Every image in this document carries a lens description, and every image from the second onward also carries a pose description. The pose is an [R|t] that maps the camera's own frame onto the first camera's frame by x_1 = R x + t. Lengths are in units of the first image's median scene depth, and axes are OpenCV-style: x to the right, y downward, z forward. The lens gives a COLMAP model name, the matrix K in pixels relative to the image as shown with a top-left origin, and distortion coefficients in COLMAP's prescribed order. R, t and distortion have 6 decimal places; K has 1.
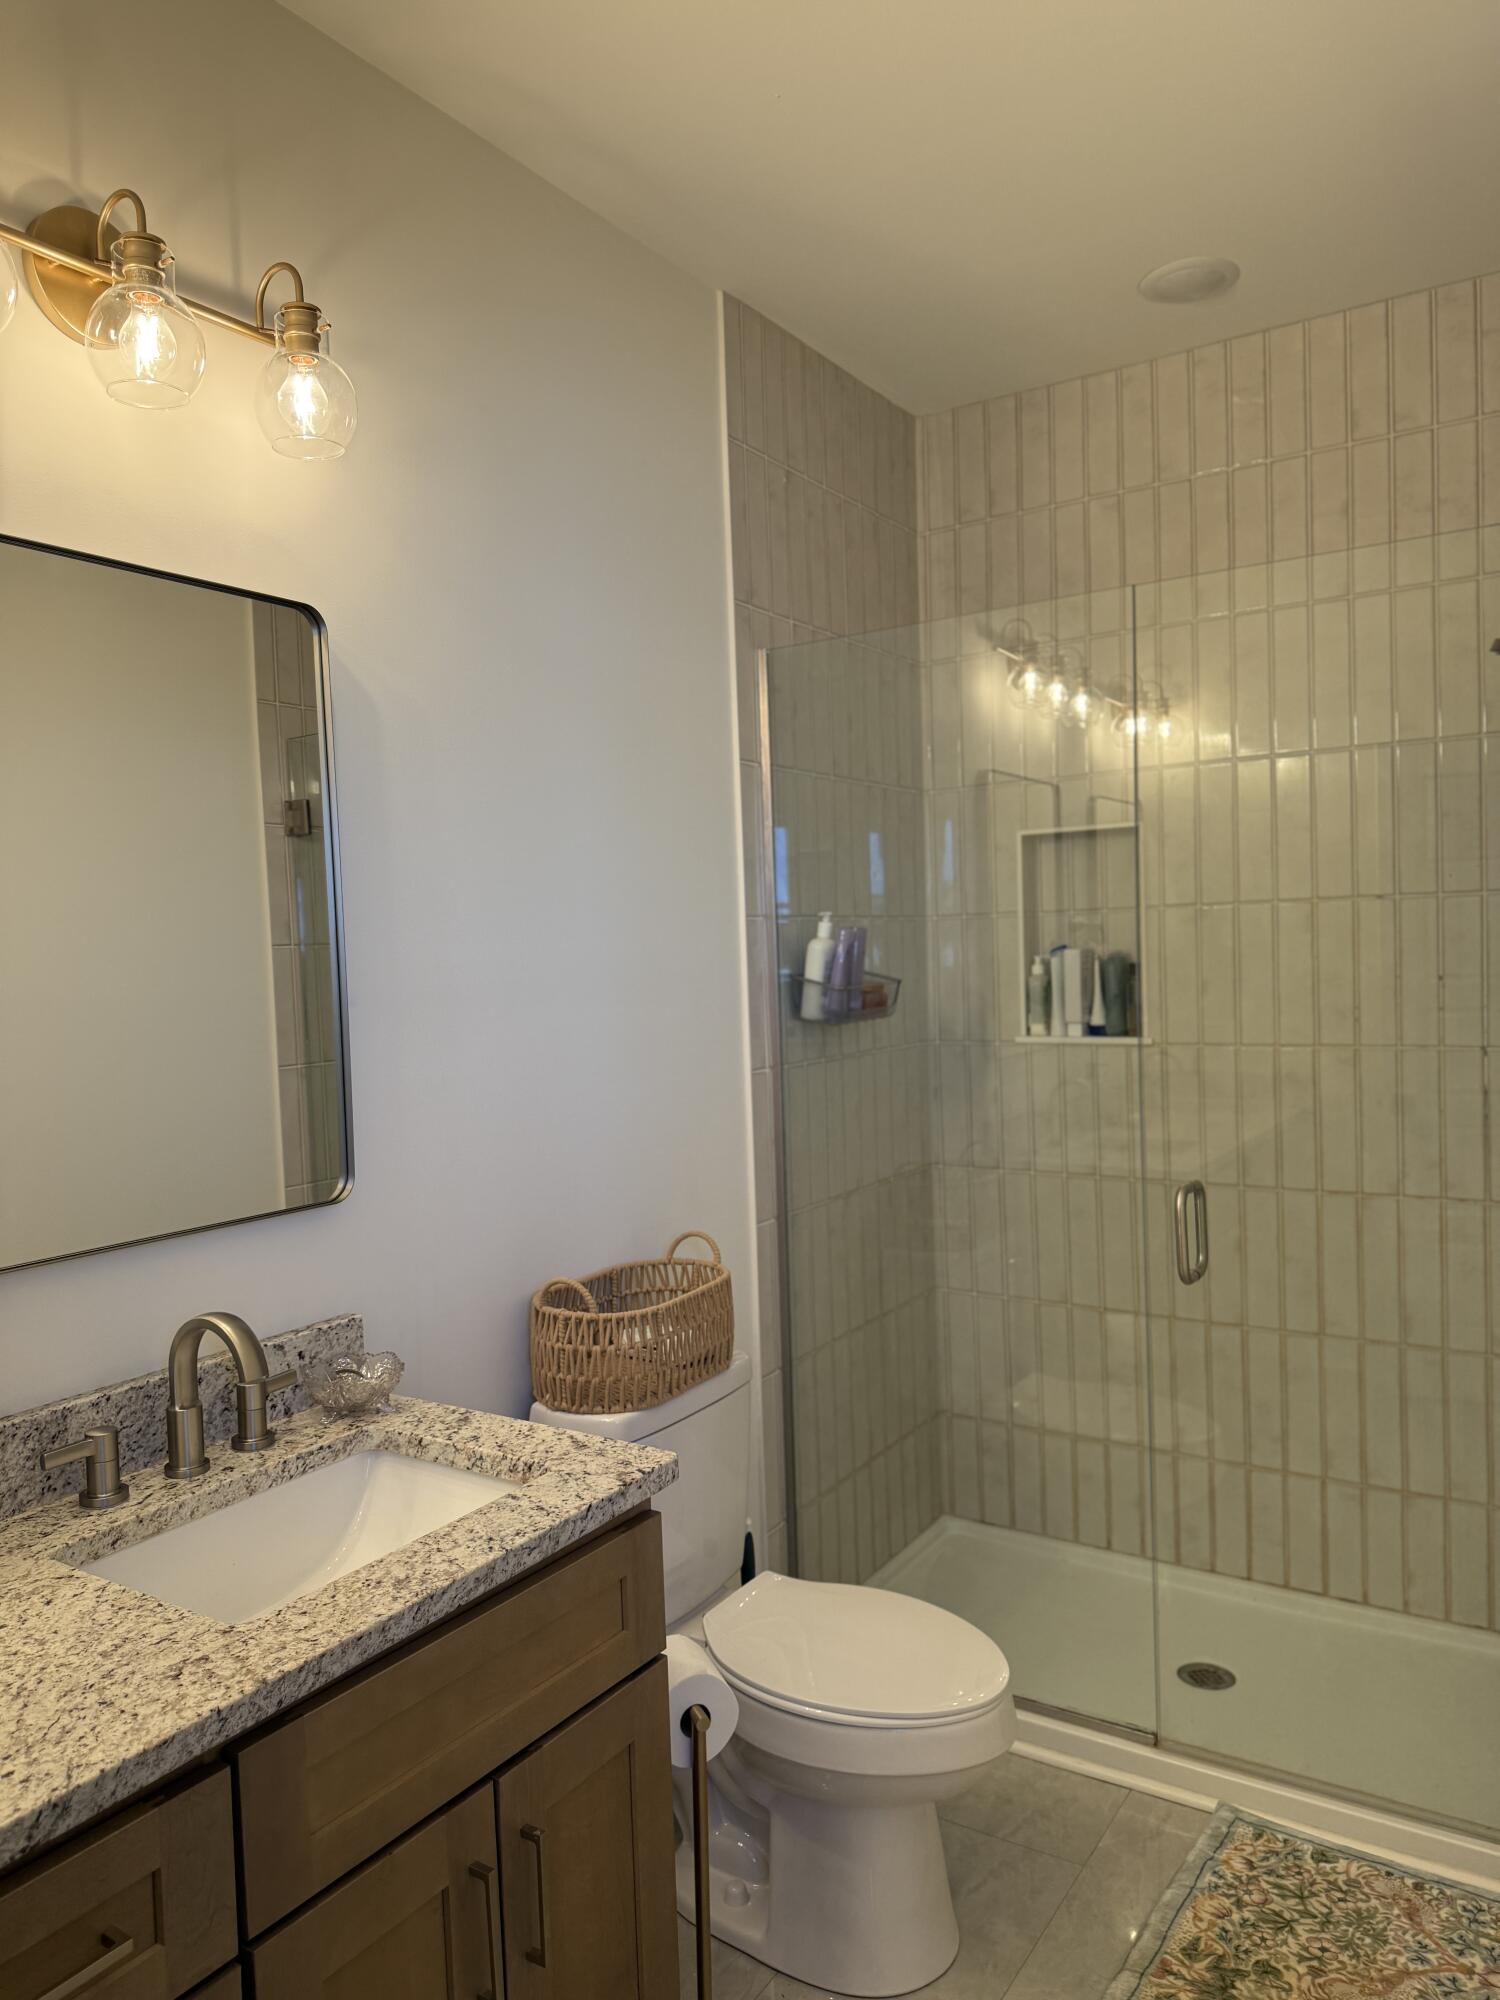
lens RADIAL K [[1424.0, 0, 748.4], [0, 1424.0, 1002.8], [0, 0, 1]] dist [0.009127, -0.000725]
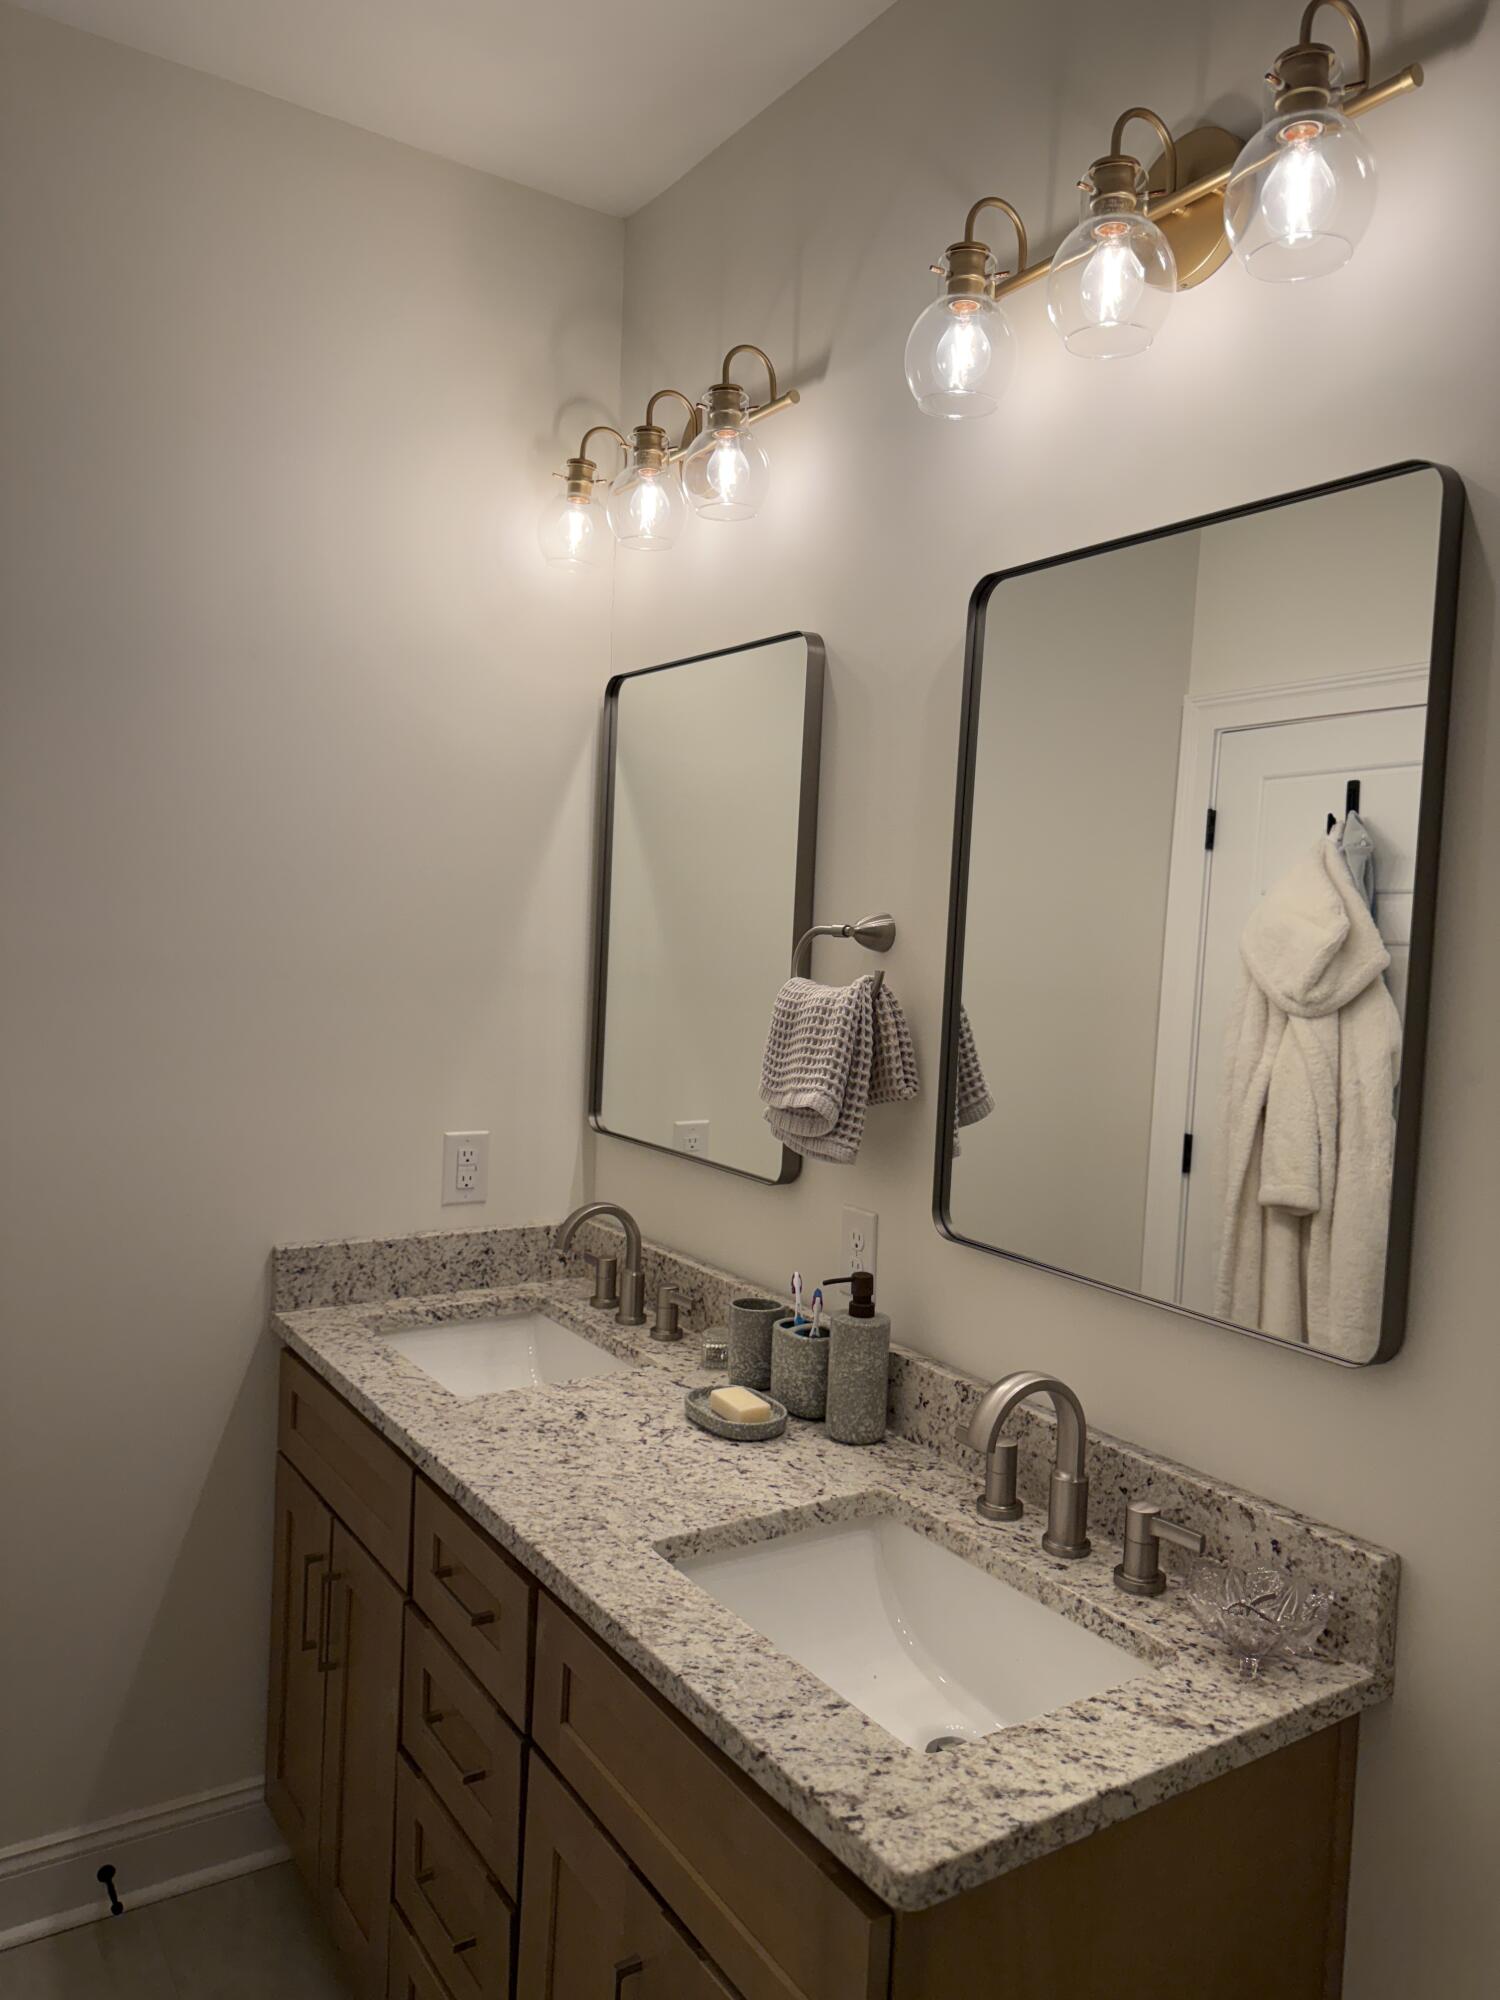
lens RADIAL K [[1424.0, 0, 747.7], [0, 1424.0, 998.0], [0, 0, 1]] dist [0.009127, -0.000725]
pose [[-0.407470, 0.060540, -0.911210, 0.492681], [-0.060046, 0.993865, 0.092883, -0.089037], [0.911242, 0.092561, -0.401335, 1.159679]]
